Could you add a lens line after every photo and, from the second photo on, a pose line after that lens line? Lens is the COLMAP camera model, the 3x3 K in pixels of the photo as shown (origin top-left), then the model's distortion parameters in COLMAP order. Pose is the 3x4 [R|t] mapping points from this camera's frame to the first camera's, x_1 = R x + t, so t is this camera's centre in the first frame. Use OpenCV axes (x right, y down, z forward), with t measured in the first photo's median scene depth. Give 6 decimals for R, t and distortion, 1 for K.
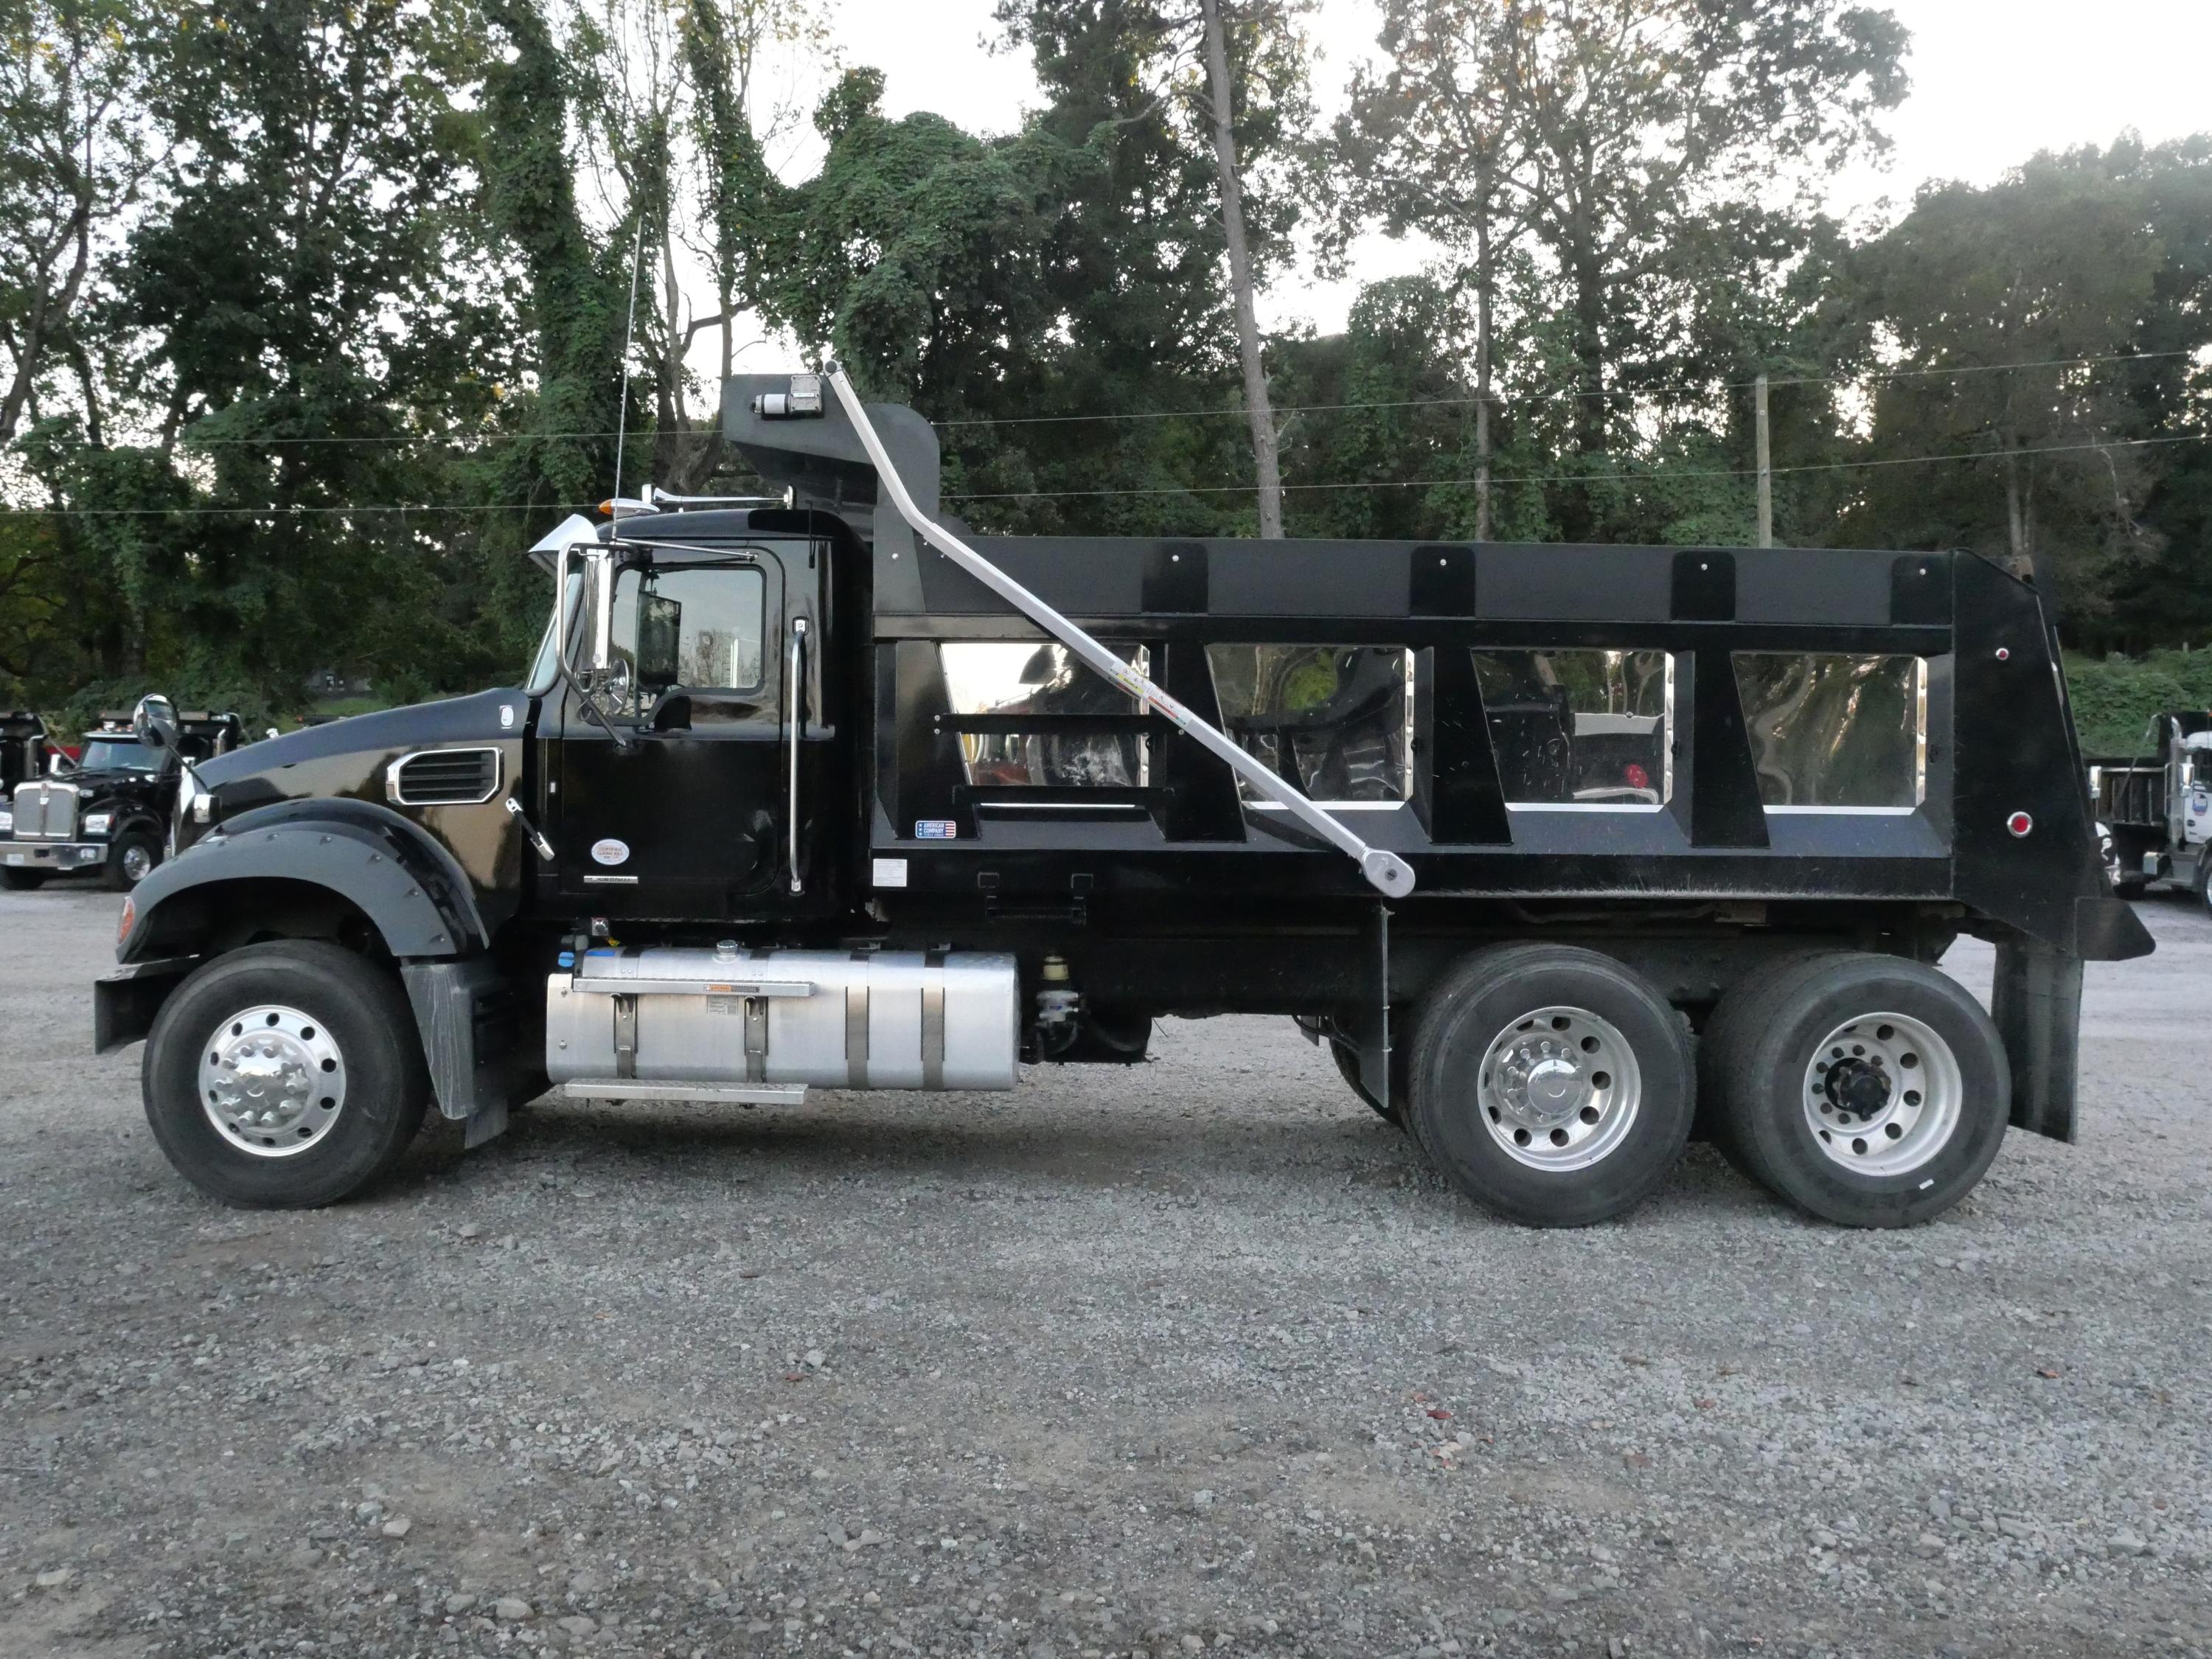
lens RADIAL K [[1608.3, 0, 1098.0], [0, 1608.3, 819.8], [0, 0, 1]] dist [-0.054791, 0.007722]
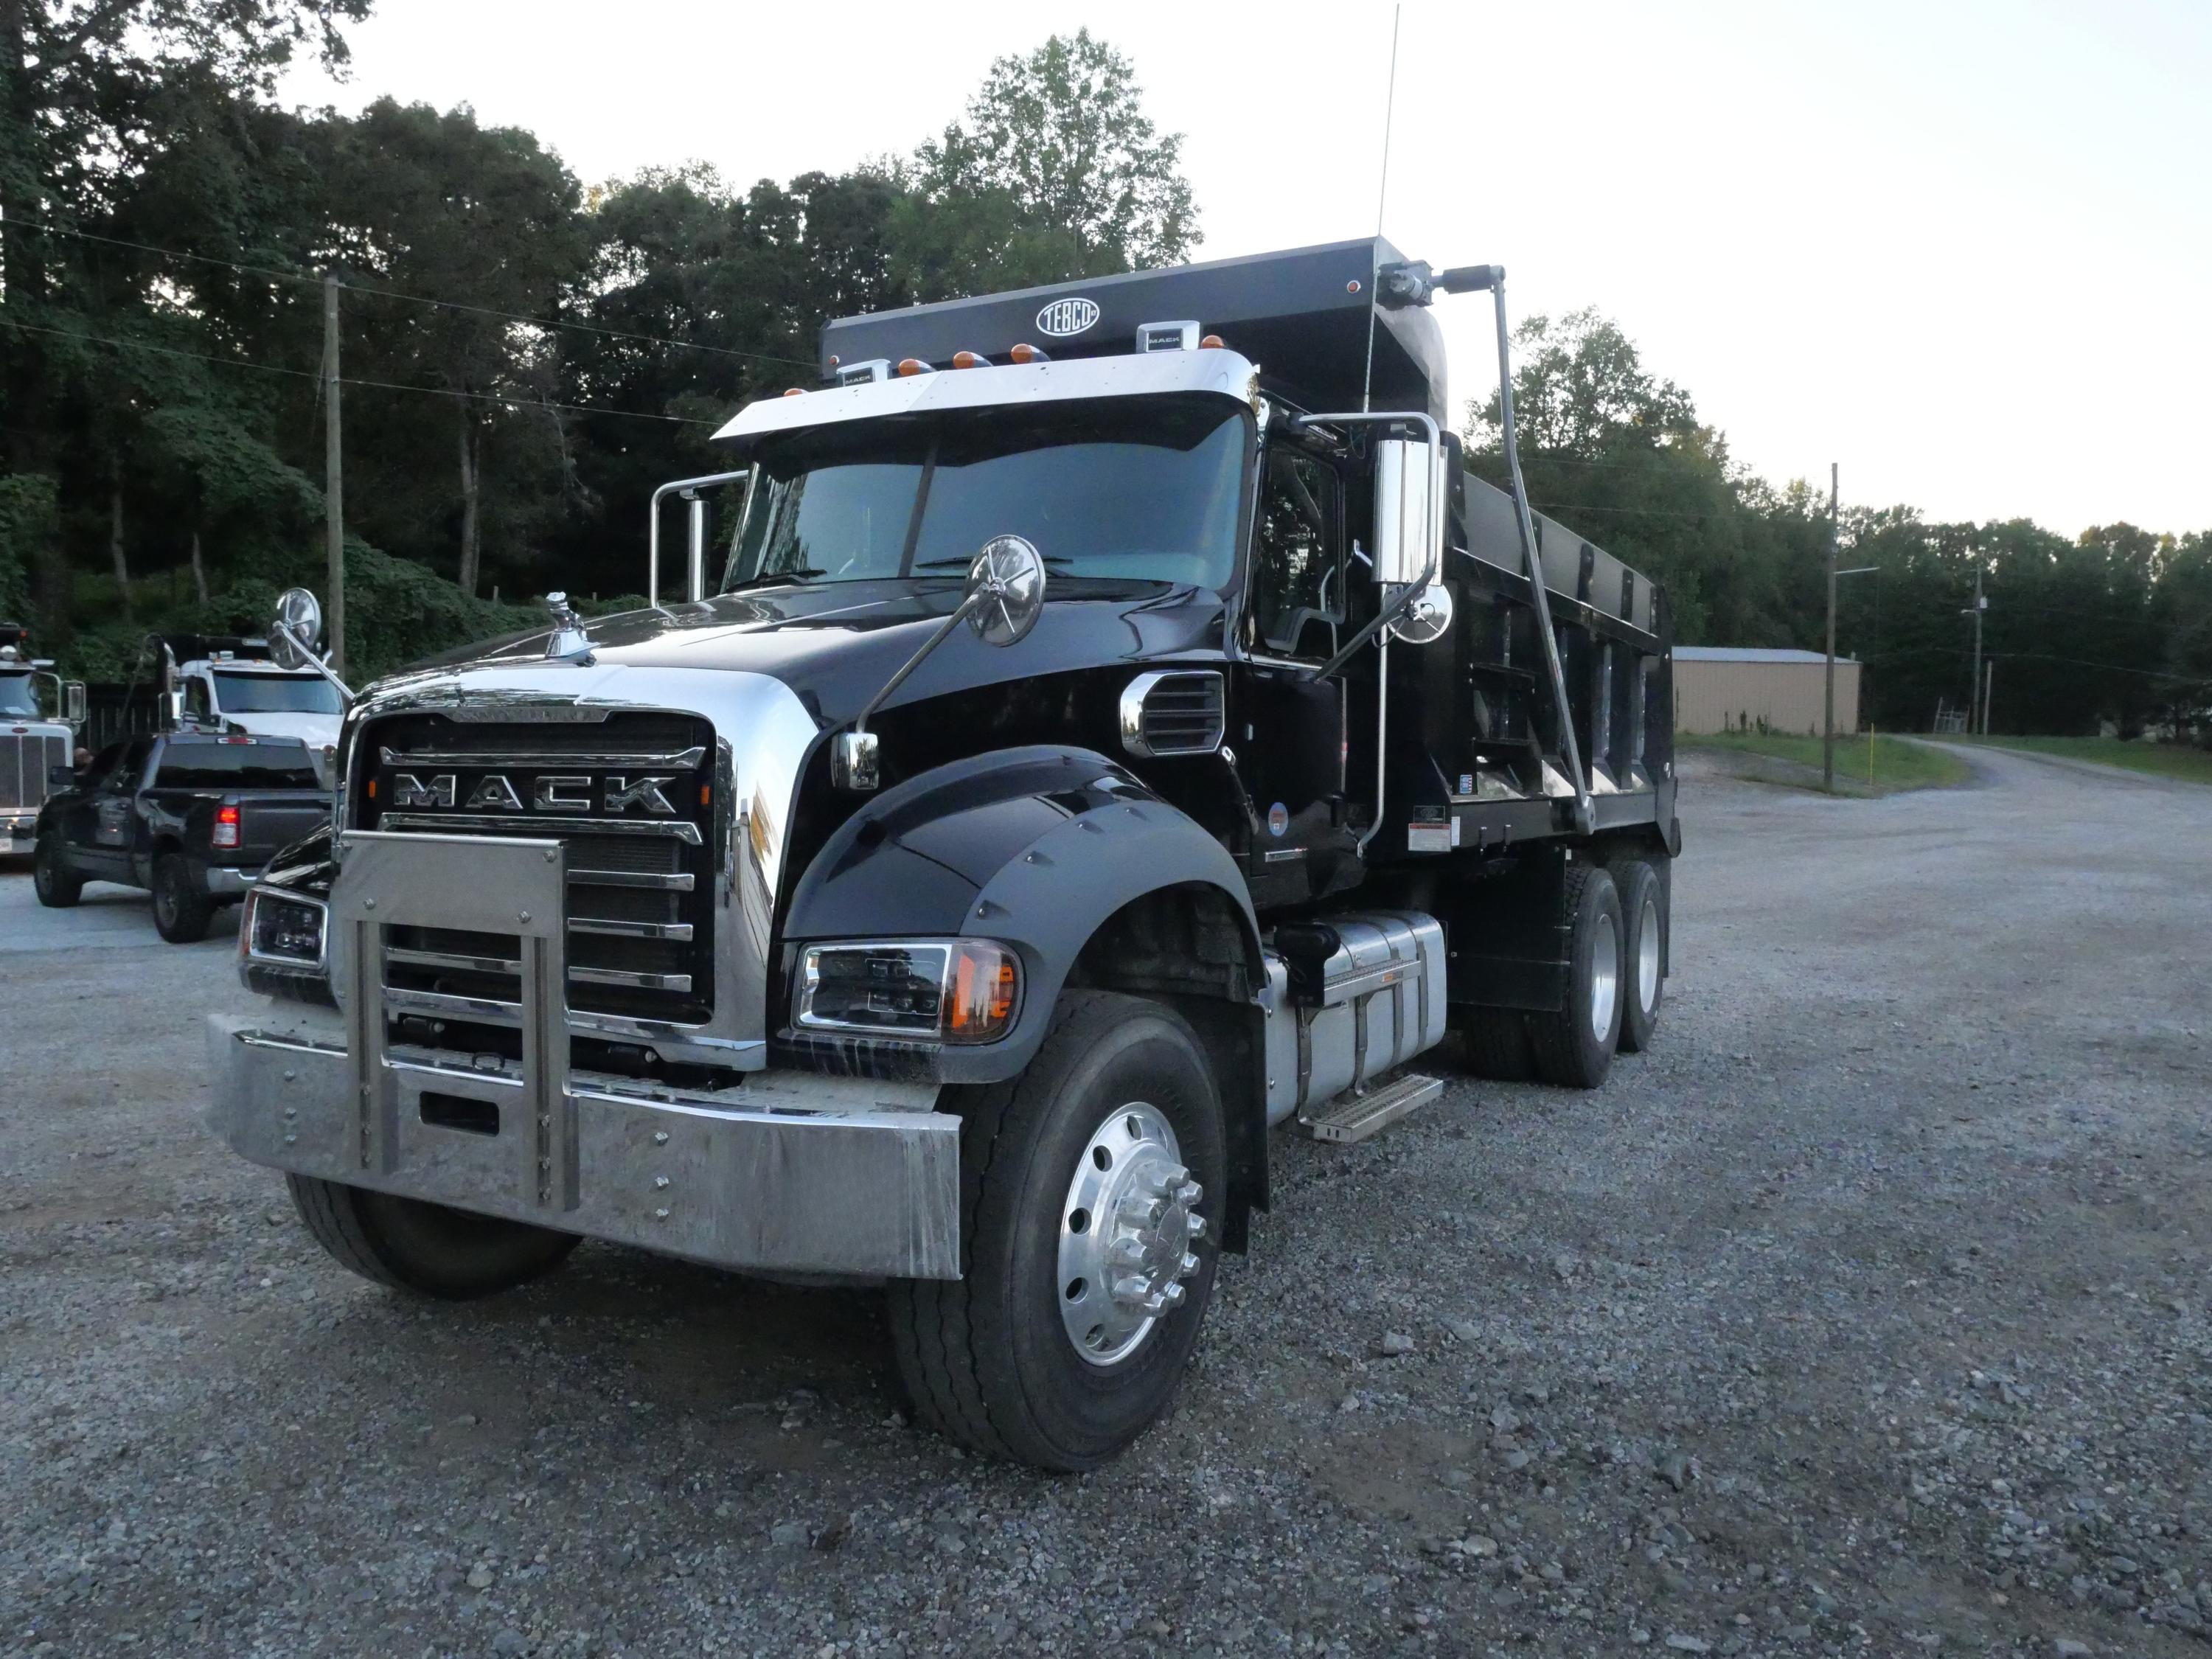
lens RADIAL K [[1608.3, 0, 1118.5], [0, 1608.3, 836.5], [0, 0, 1]] dist [-0.054791, 0.007722]
pose [[0.479444, -0.042949, 0.876521, -0.151856], [-0.008165, 0.998540, 0.053394, -0.001679], [-0.877535, -0.032756, 0.478393, 0.106905]]
